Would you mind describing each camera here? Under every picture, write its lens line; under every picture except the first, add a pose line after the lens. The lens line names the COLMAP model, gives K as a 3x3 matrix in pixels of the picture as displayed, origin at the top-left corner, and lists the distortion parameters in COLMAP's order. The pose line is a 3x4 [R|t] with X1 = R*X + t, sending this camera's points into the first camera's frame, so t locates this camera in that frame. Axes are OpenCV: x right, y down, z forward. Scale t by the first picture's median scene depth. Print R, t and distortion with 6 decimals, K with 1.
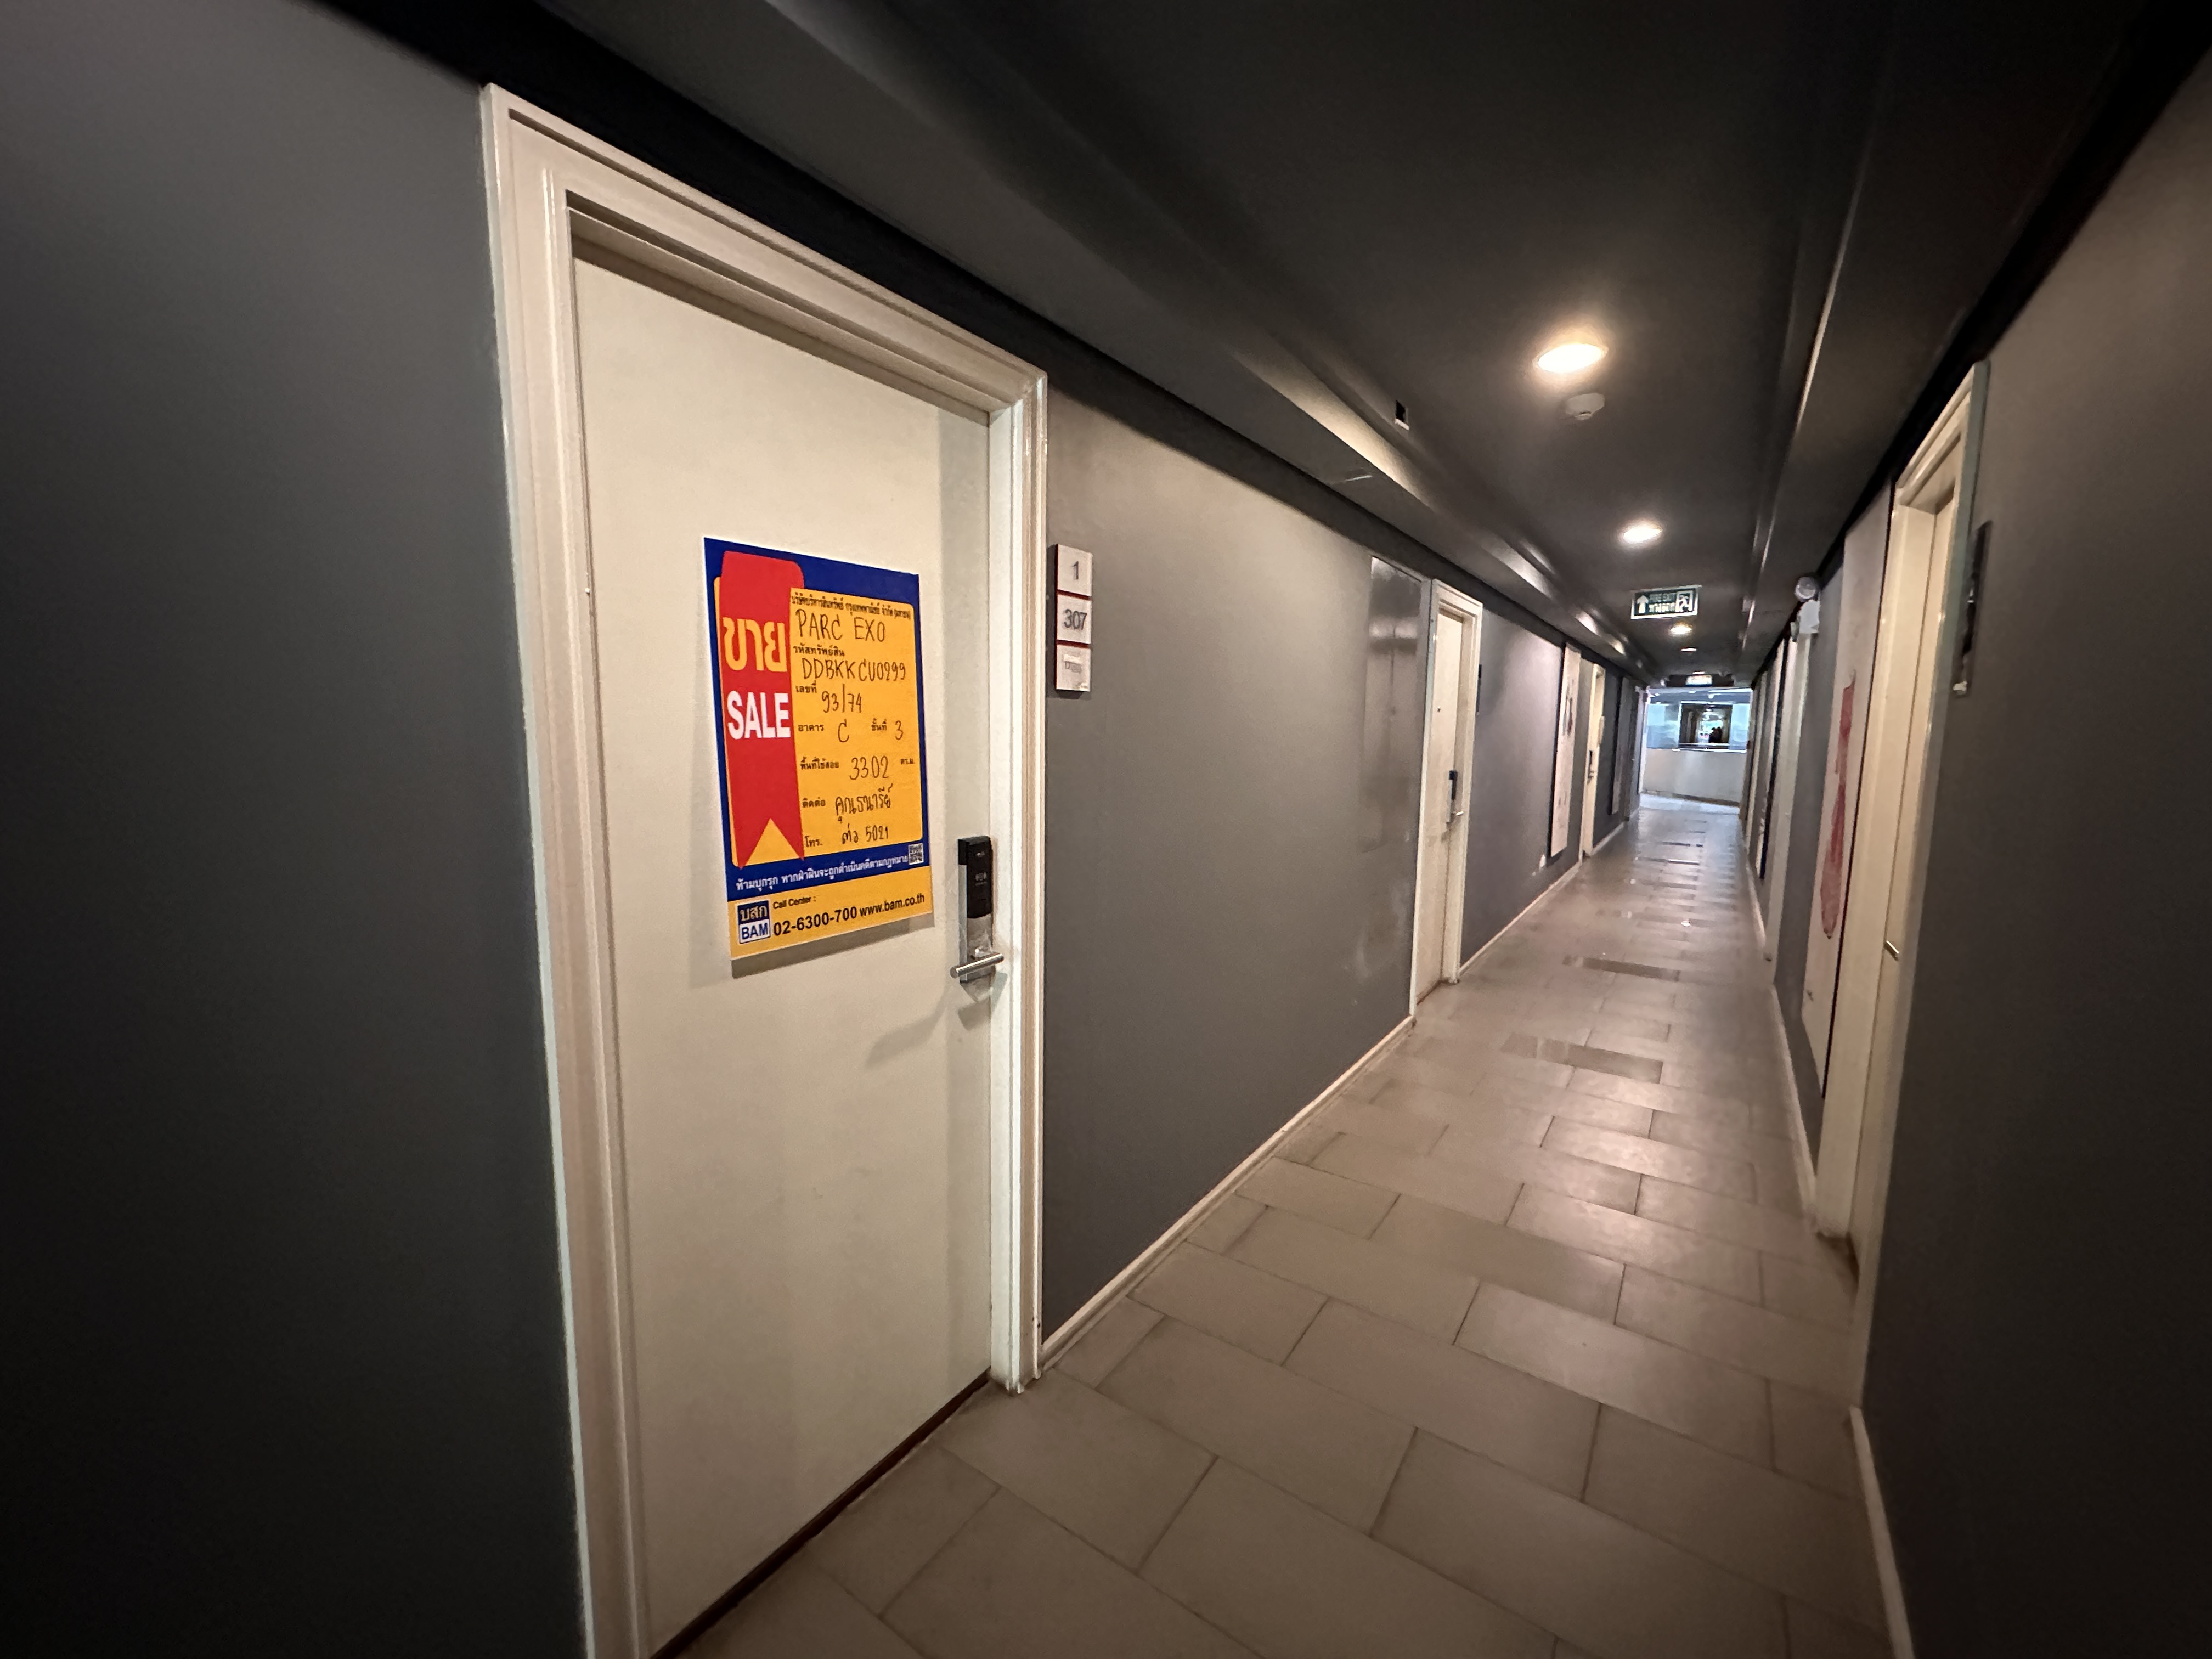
lens RADIAL K [[883.1, 0, 1106.1], [0, 883.1, 832.6], [0, 0, 1]] dist [-0.000584, 0.000867]
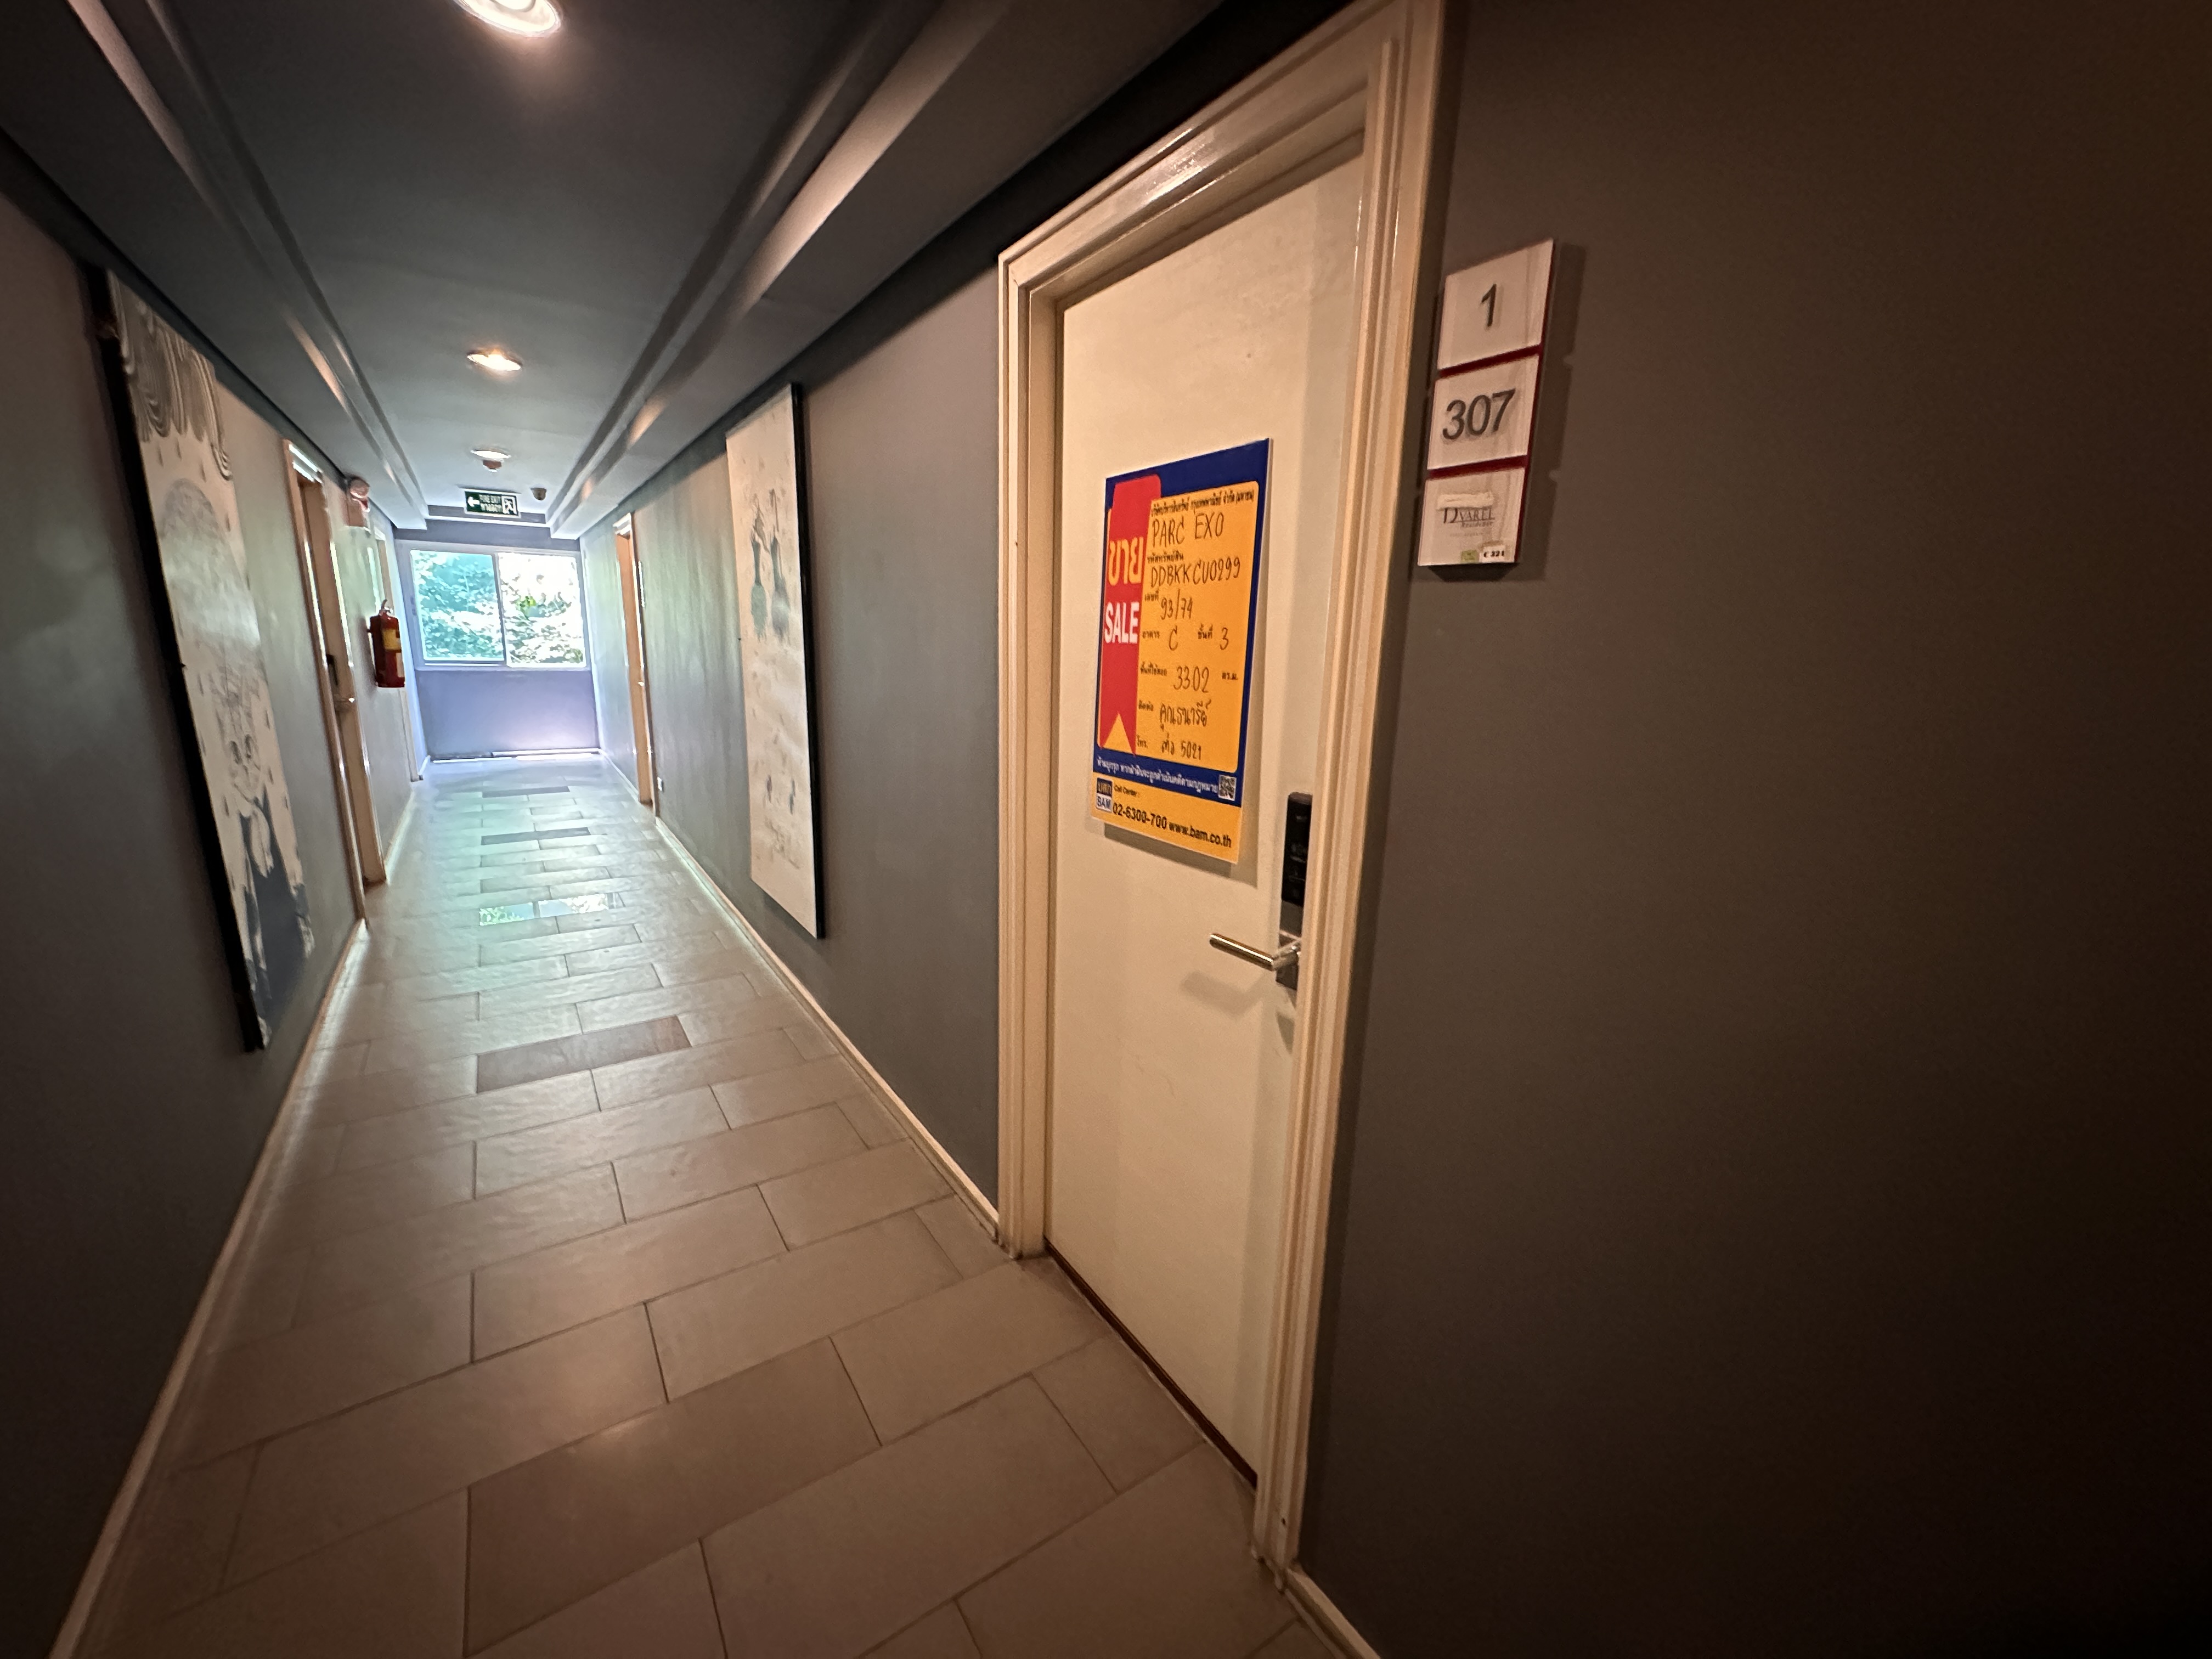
lens RADIAL K [[883.1, 0, 1121.8], [0, 883.1, 833.4], [0, 0, 1]] dist [-0.000584, 0.000867]
pose [[-0.342734, 0.181336, -0.921765, 0.692499], [-0.151106, 0.957776, 0.244606, -0.143160], [0.927200, 0.223119, -0.300862, 1.335367]]
